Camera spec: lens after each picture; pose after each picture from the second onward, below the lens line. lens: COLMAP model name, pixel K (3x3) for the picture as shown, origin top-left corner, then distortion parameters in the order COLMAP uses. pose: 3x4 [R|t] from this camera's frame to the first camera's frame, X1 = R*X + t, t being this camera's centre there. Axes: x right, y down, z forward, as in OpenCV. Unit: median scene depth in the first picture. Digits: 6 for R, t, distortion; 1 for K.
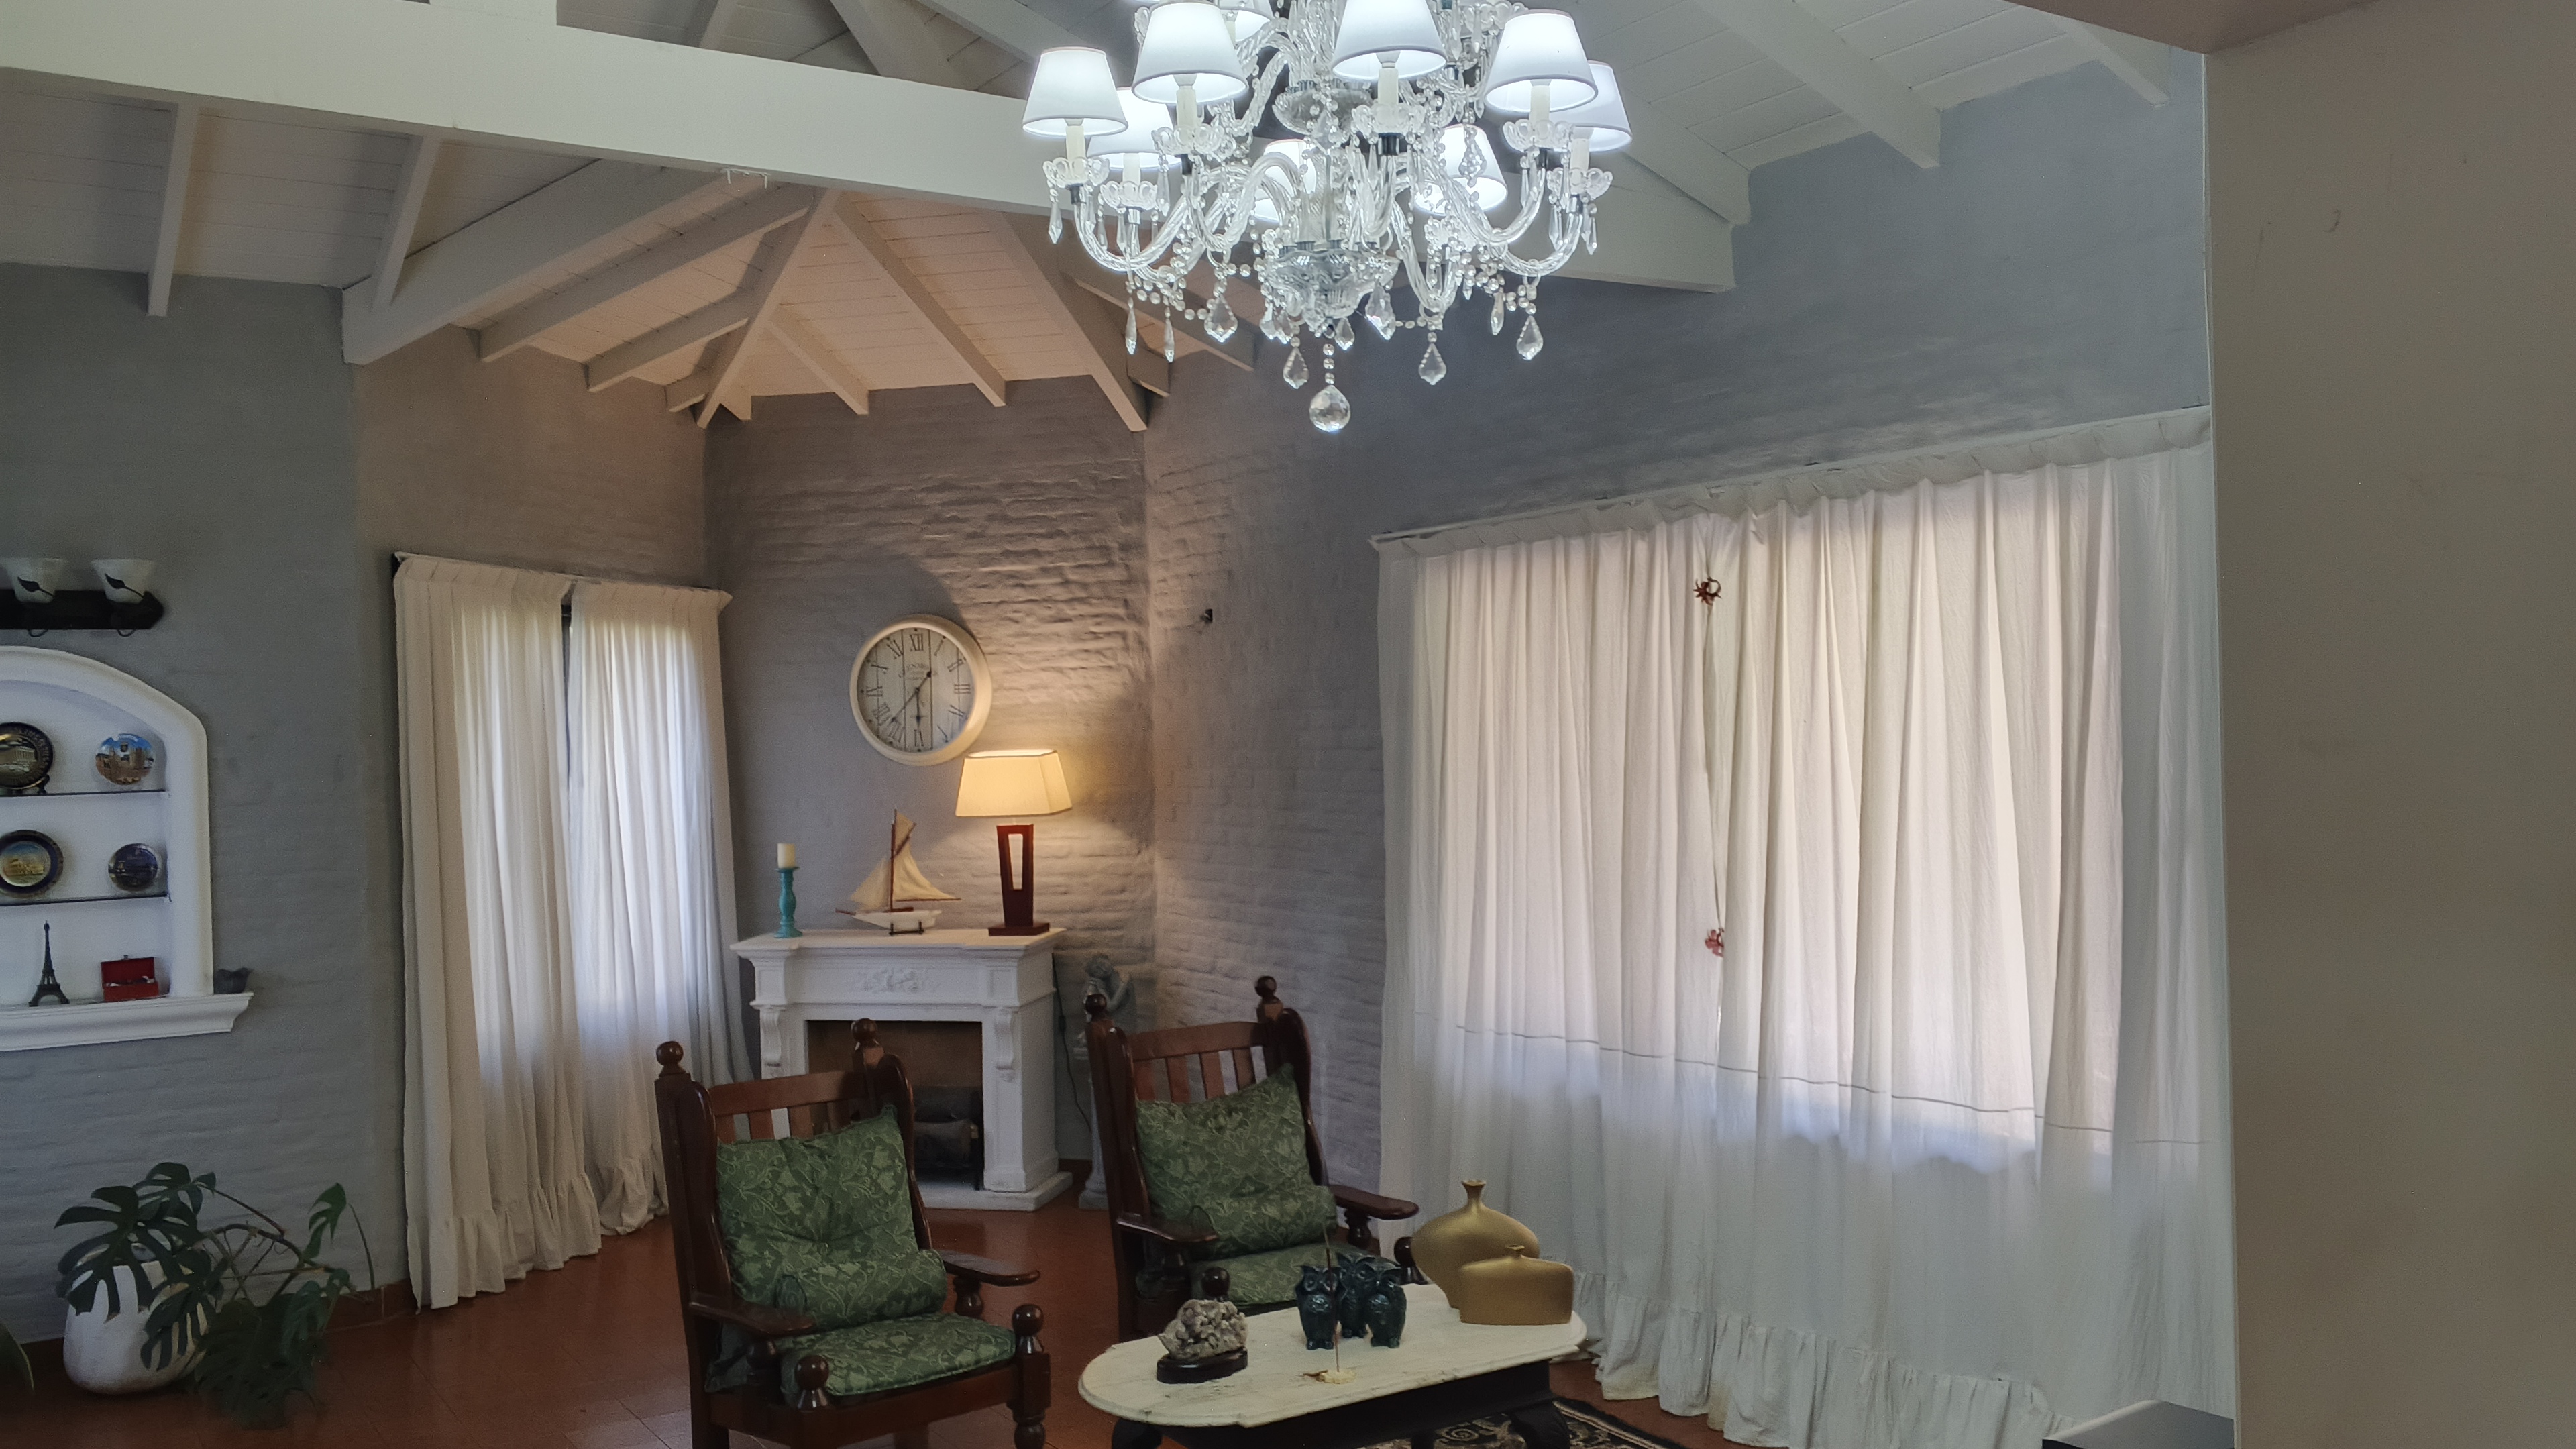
lens RADIAL K [[1959.9, 0, 1216.2], [0, 1959.9, 714.9], [0, 0, 1]] dist [0.046093, -0.117479]
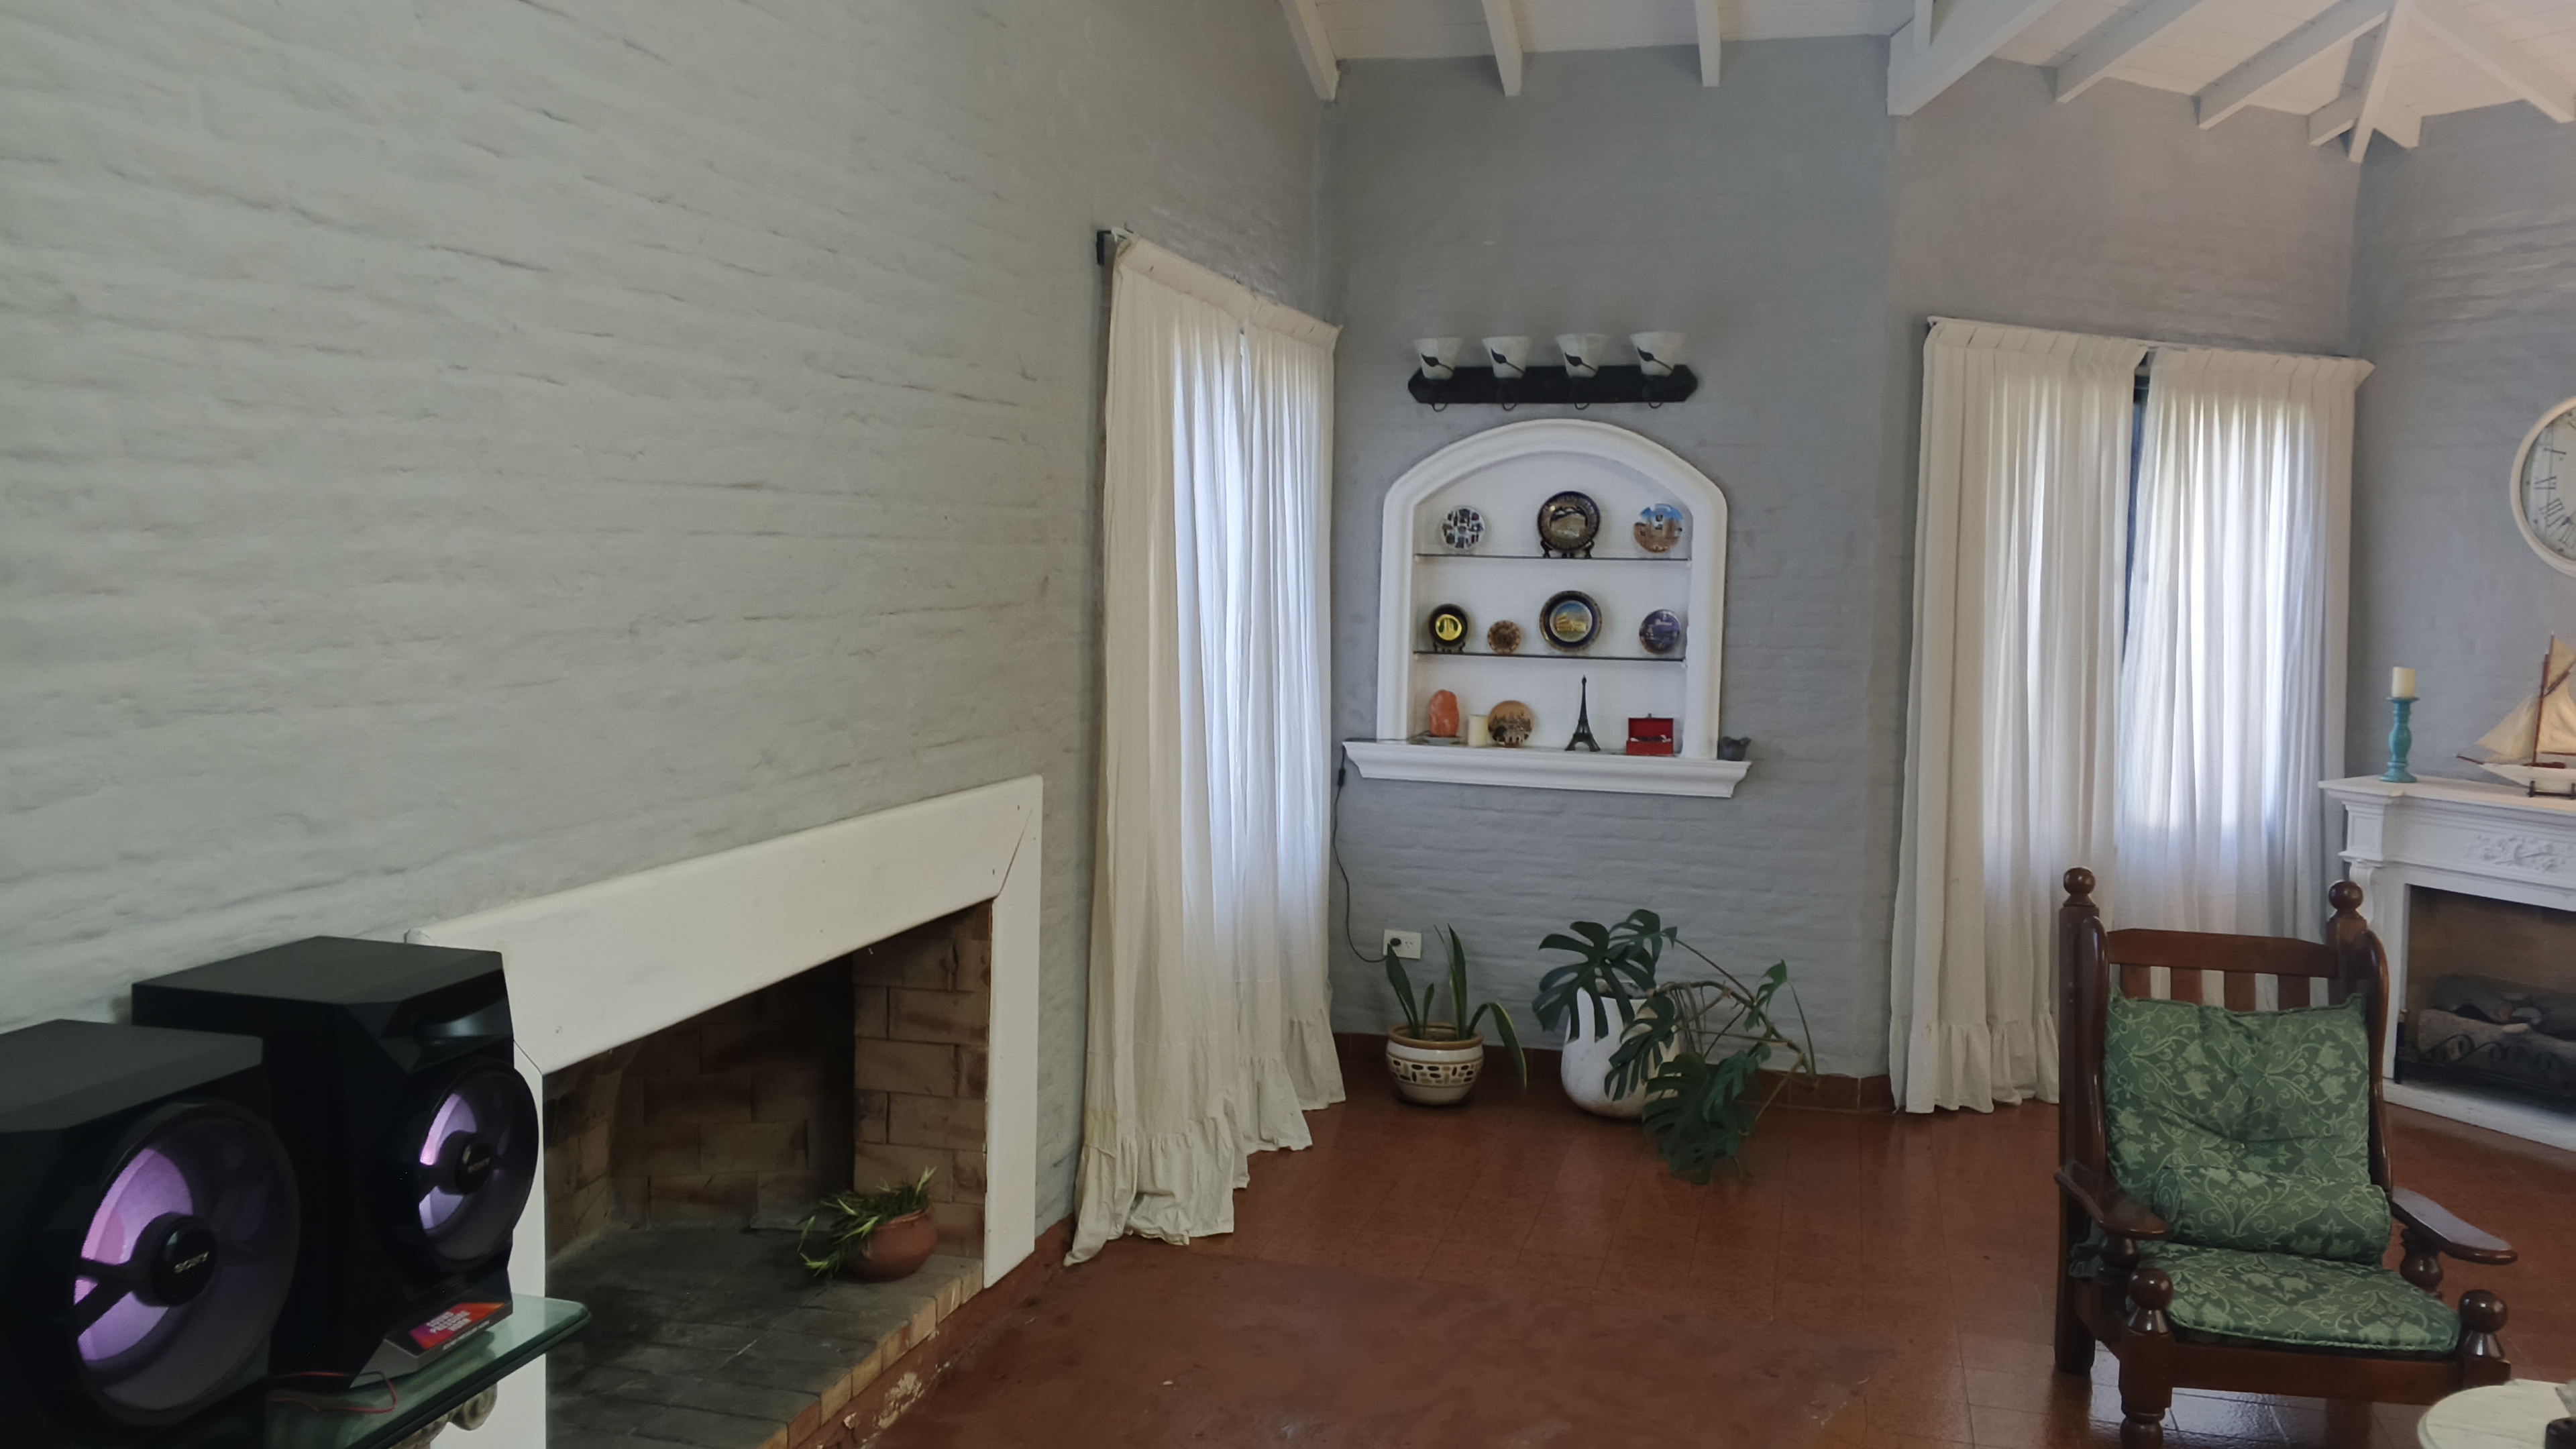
lens RADIAL K [[1959.9, 0, 1216.2], [0, 1959.9, 714.9], [0, 0, 1]] dist [0.046093, -0.117479]
pose [[0.666230, 0.101383, -0.738823, 0.074423], [-0.030092, 0.993564, 0.109204, 0.014138], [0.745139, -0.050522, 0.664993, 0.120497]]
